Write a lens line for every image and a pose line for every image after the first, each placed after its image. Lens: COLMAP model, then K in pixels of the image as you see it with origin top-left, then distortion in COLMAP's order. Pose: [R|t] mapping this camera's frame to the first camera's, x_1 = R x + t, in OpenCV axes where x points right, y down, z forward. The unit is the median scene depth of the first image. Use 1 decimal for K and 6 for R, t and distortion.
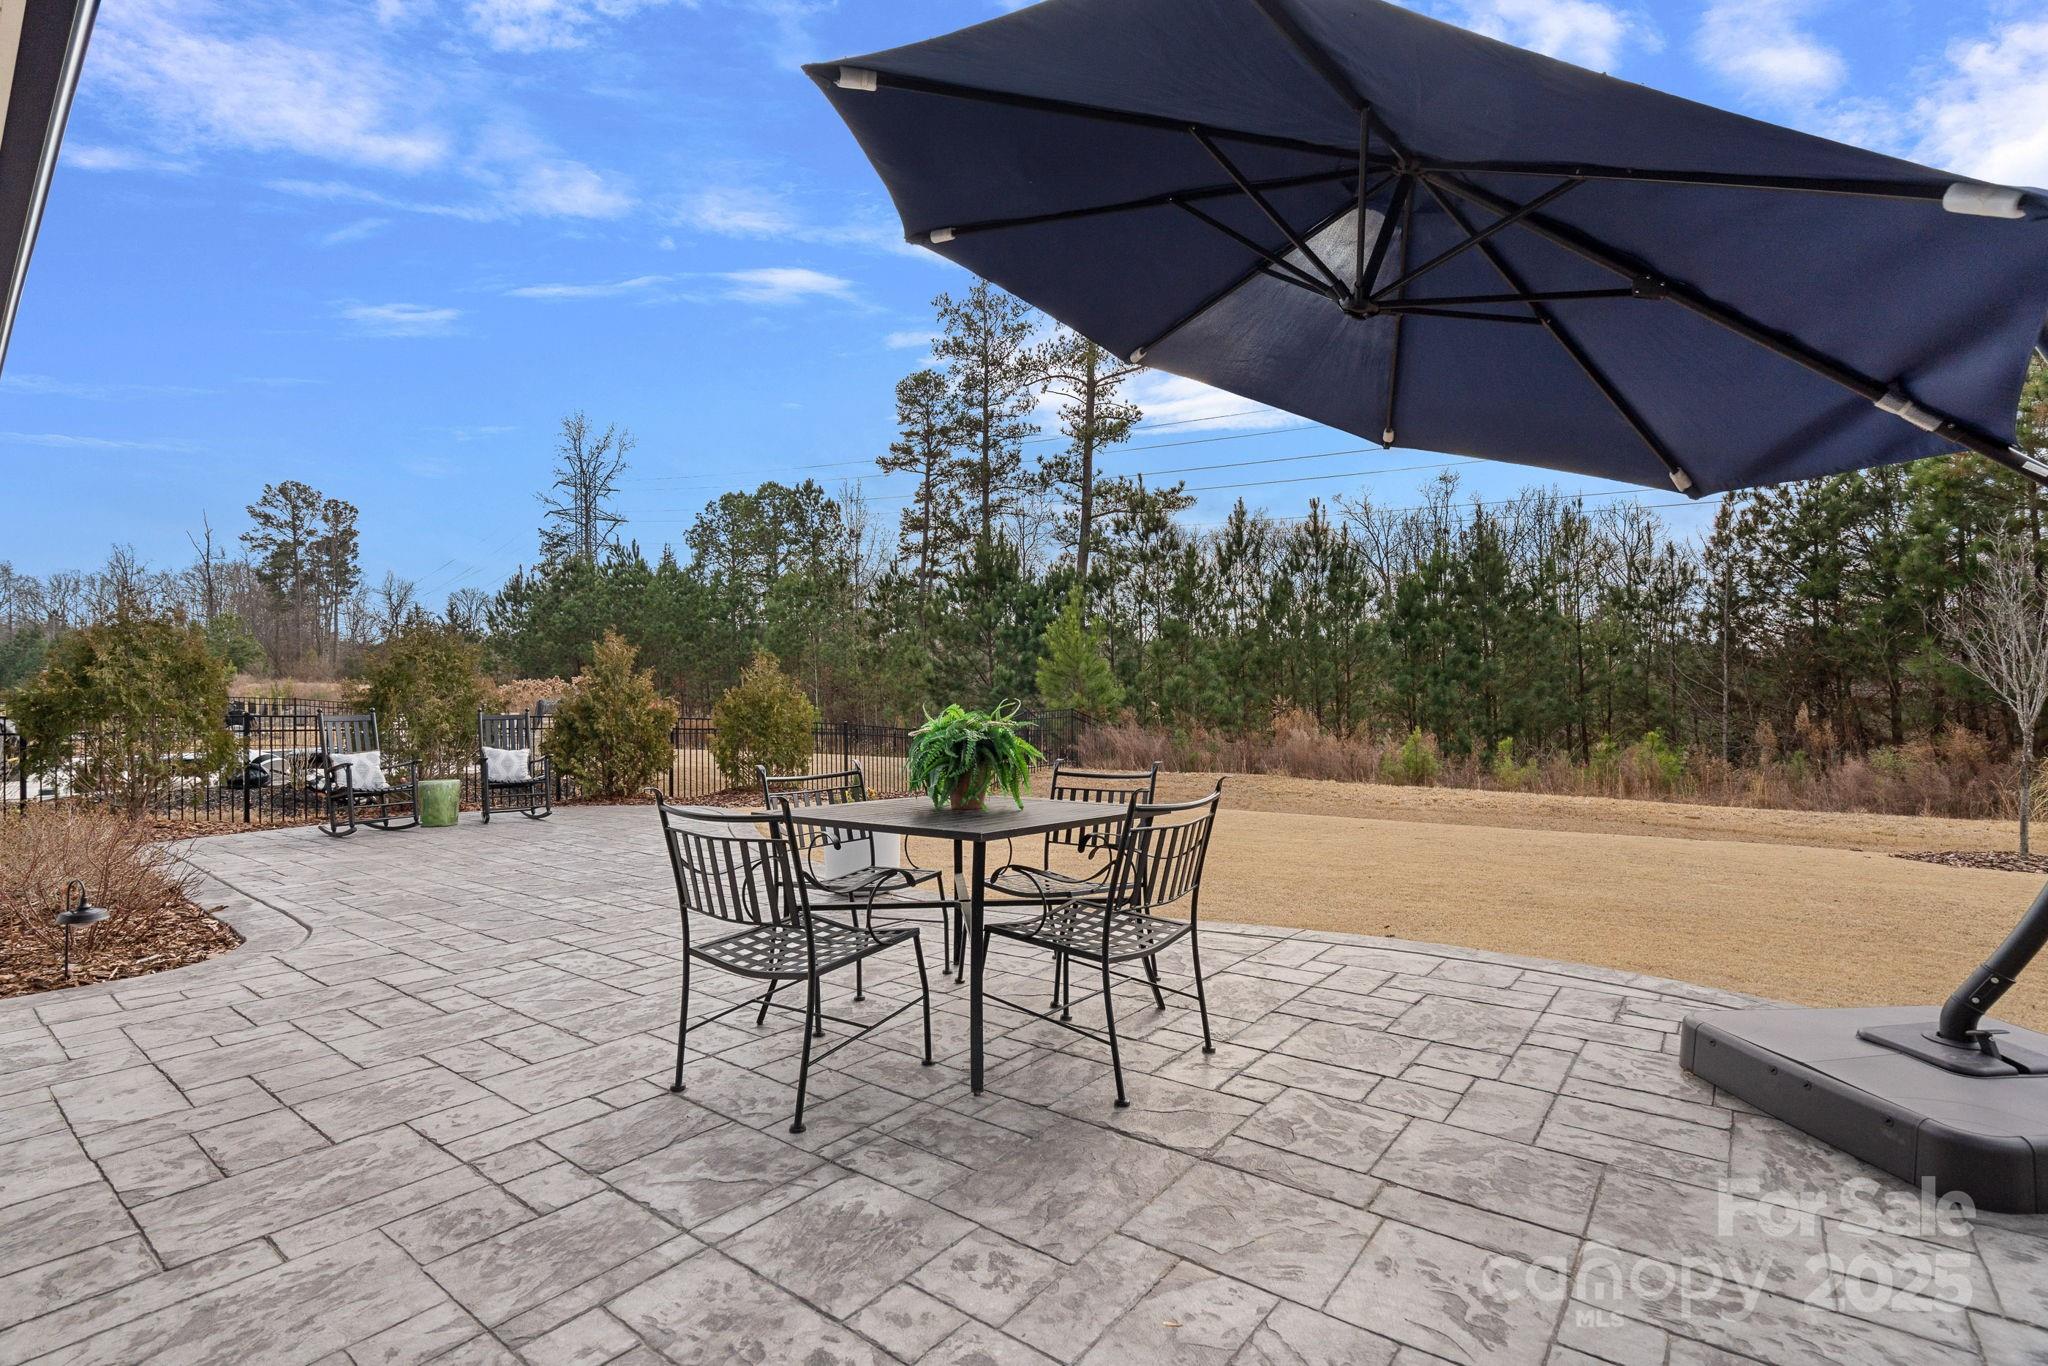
lens RADIAL K [[939.3, 0, 1021.9], [0, 939.3, 690.1], [0, 0, 1]] dist [-0.001081, 0.001010]
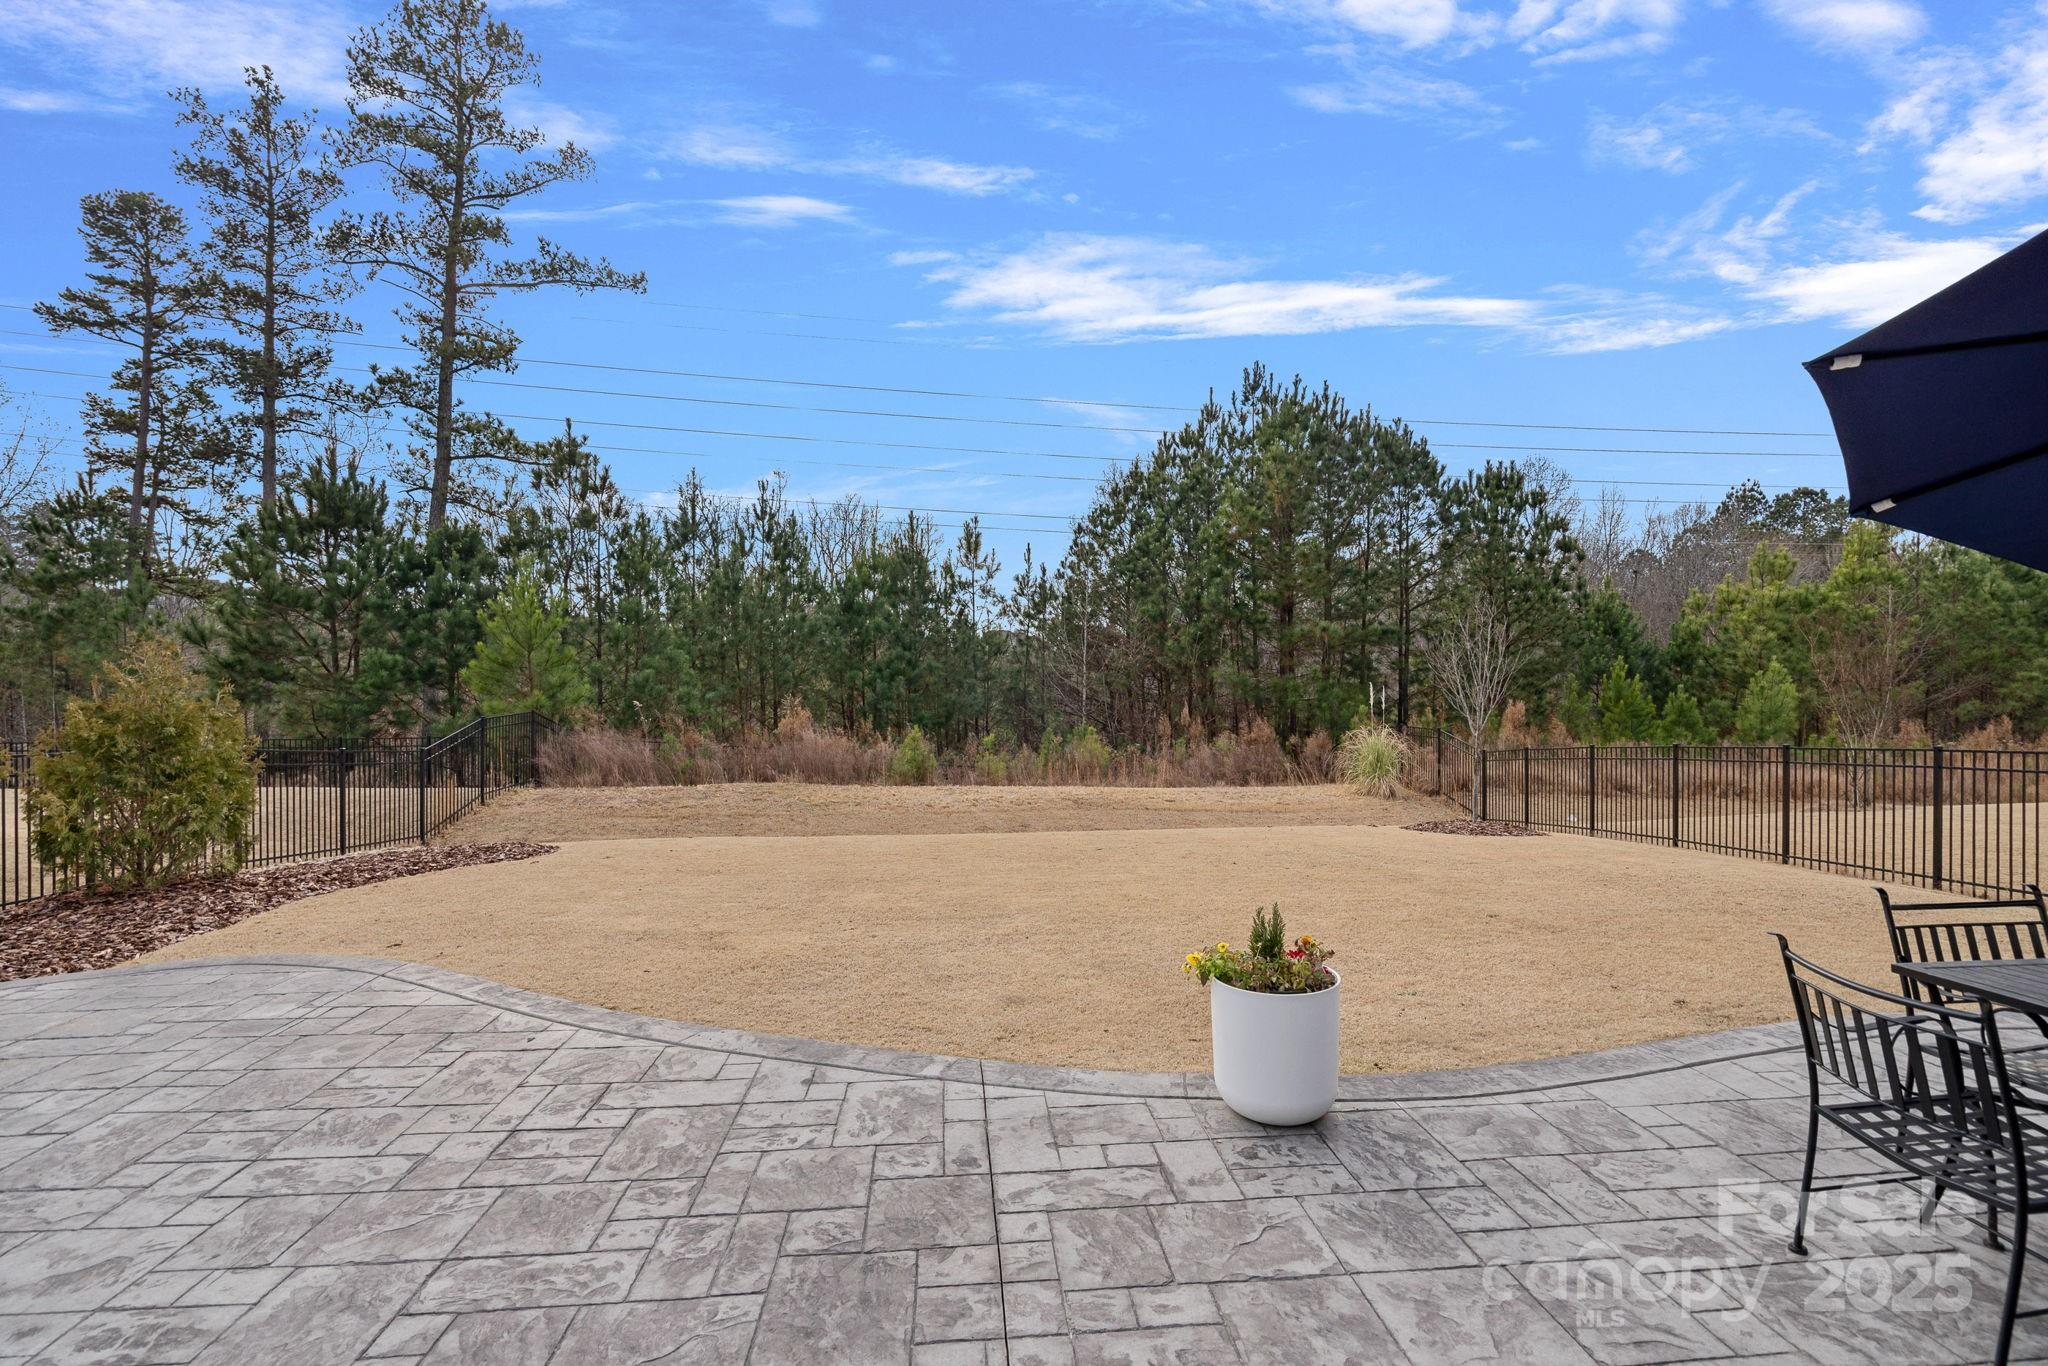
lens RADIAL K [[939.3, 0, 1028.6], [0, 939.3, 686.7], [0, 0, 1]] dist [-0.001081, 0.001010]
pose [[0.737306, 0.006664, 0.675526, -0.092779], [-0.016942, 0.999819, 0.008629, -0.007386], [-0.675347, -0.017807, 0.737286, 0.085989]]
